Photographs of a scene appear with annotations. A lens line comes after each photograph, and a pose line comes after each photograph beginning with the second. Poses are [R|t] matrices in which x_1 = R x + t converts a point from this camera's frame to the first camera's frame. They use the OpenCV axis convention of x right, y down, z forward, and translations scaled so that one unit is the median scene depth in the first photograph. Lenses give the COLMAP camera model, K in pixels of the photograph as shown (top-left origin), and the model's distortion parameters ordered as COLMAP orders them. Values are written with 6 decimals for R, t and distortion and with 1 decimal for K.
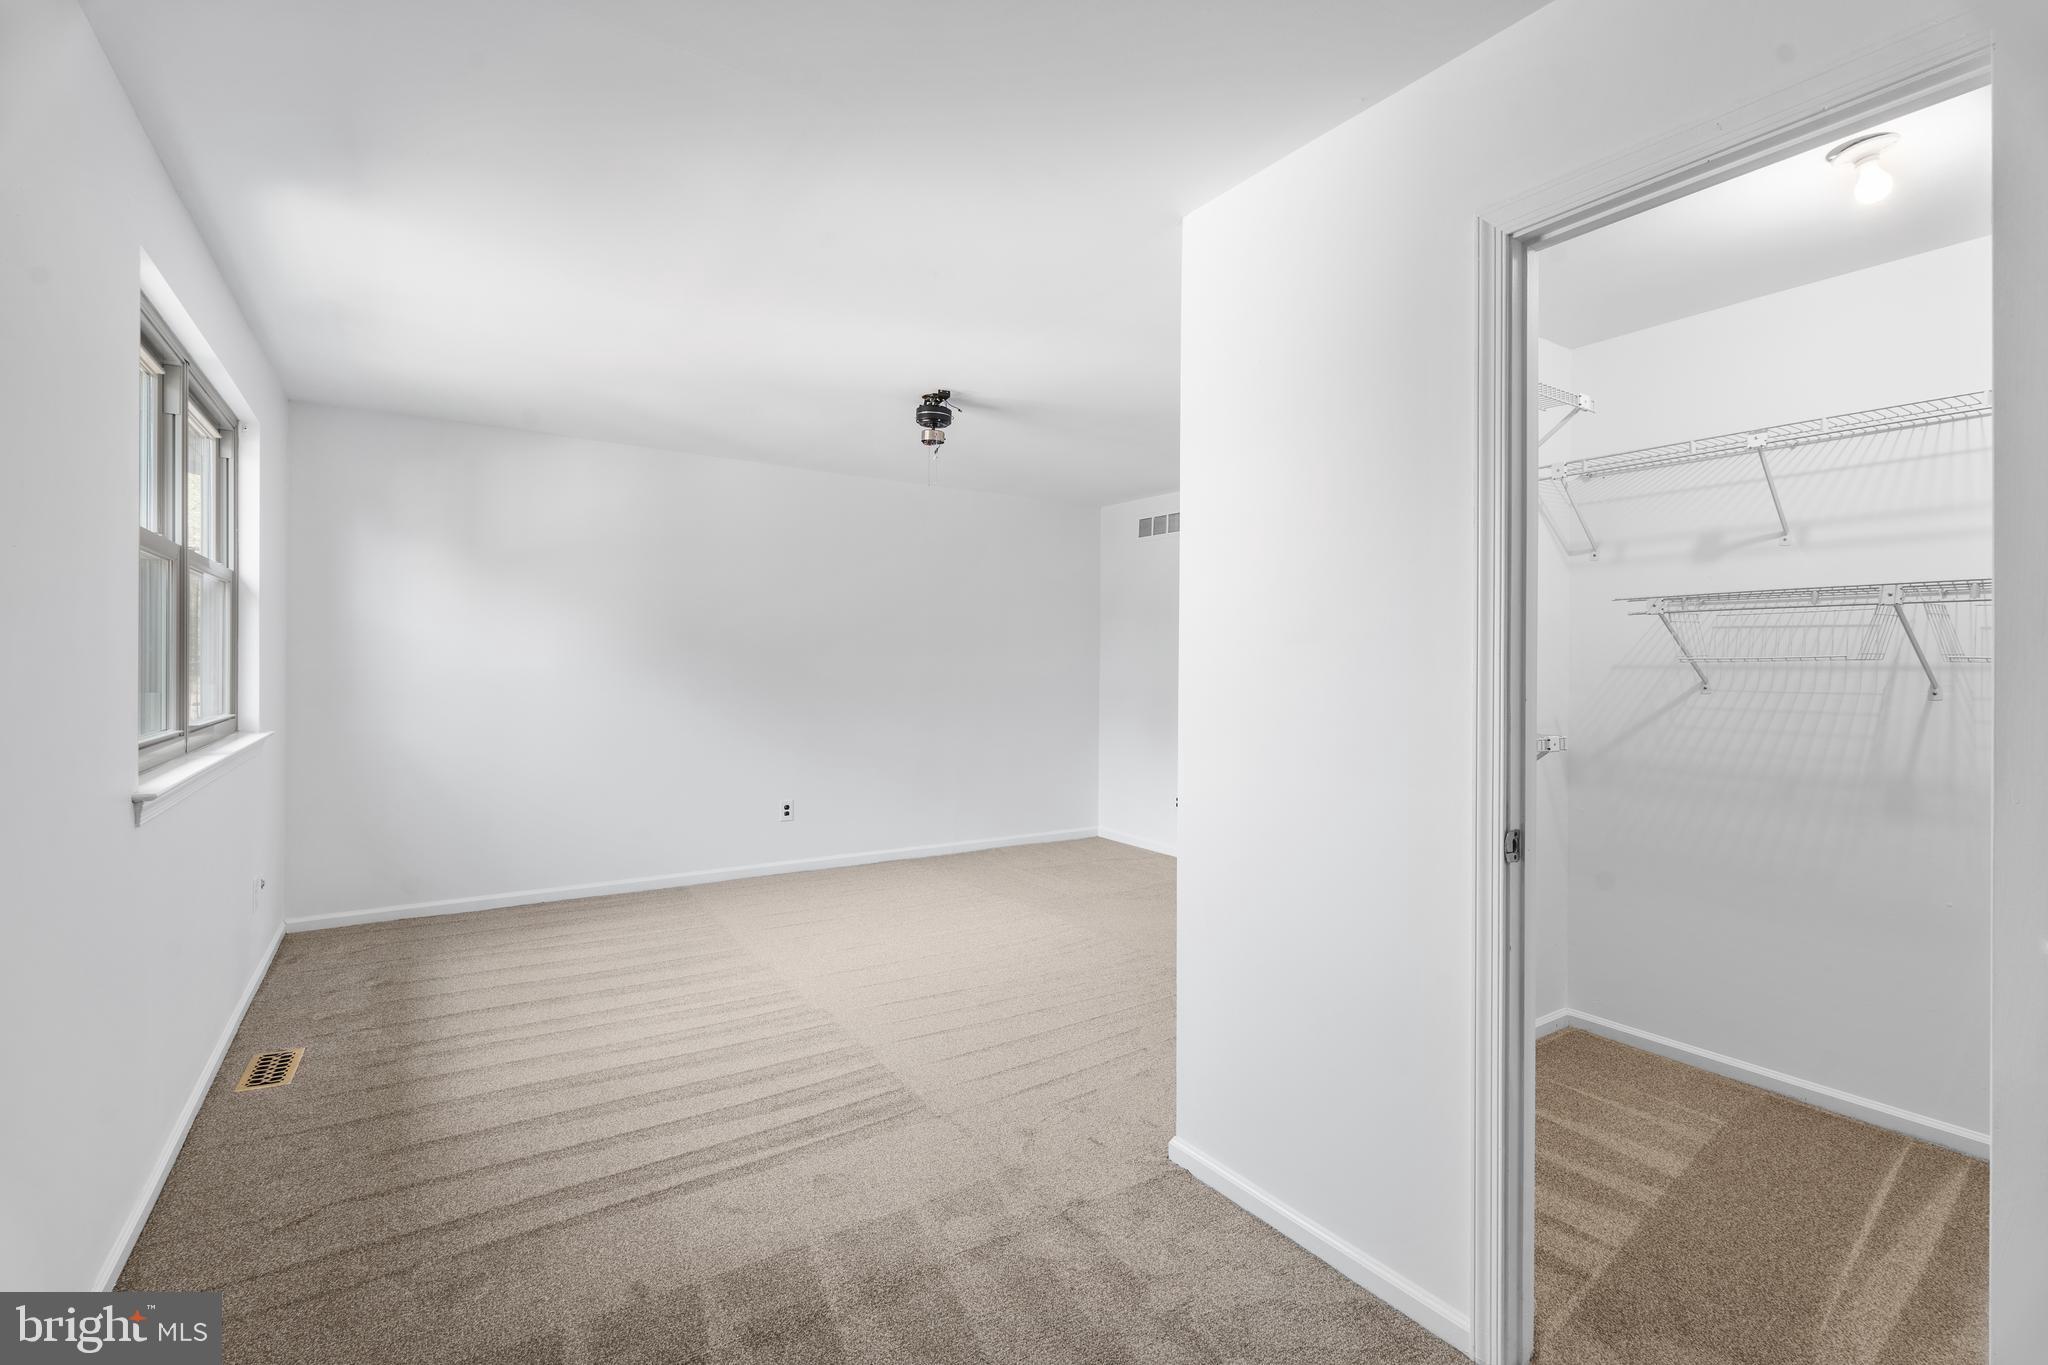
lens RADIAL K [[961.4, 0, 1024.0], [0, 961.4, 682.5], [0, 0, 1]] dist [0.001325, 0.001524]
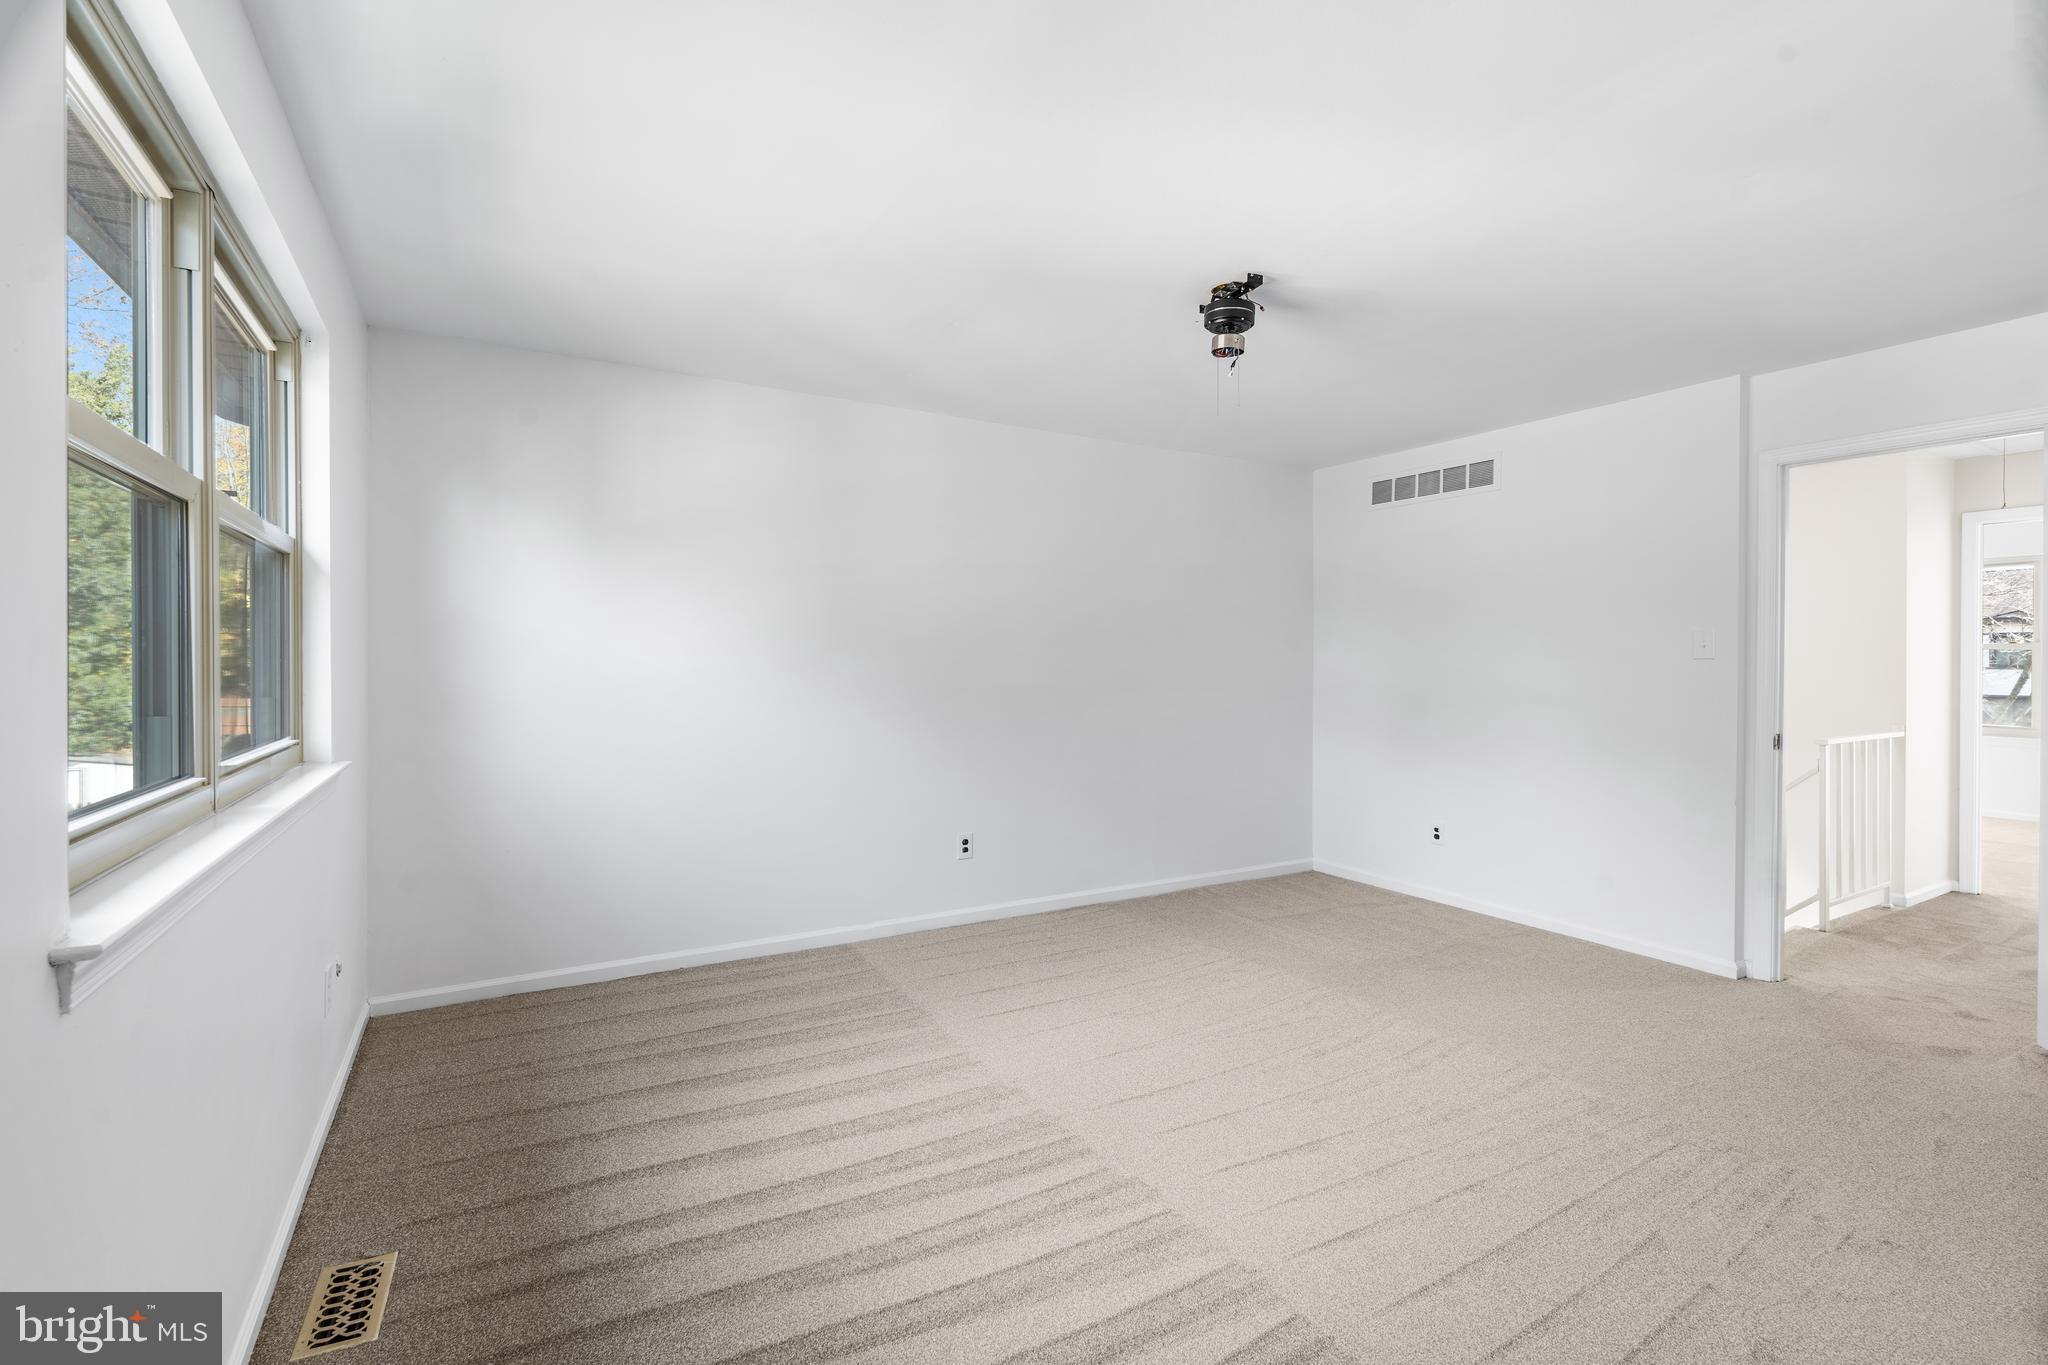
lens RADIAL K [[966.6, 0, 1024.0], [0, 966.6, 682.5], [0, 0, 1]] dist [0.000581, -0.000146]
pose [[0.998198, -0.006807, -0.059625, -0.234750], [0.006866, 0.999976, 0.000784, -0.006082], [0.059618, -0.001192, 0.998221, 0.310076]]
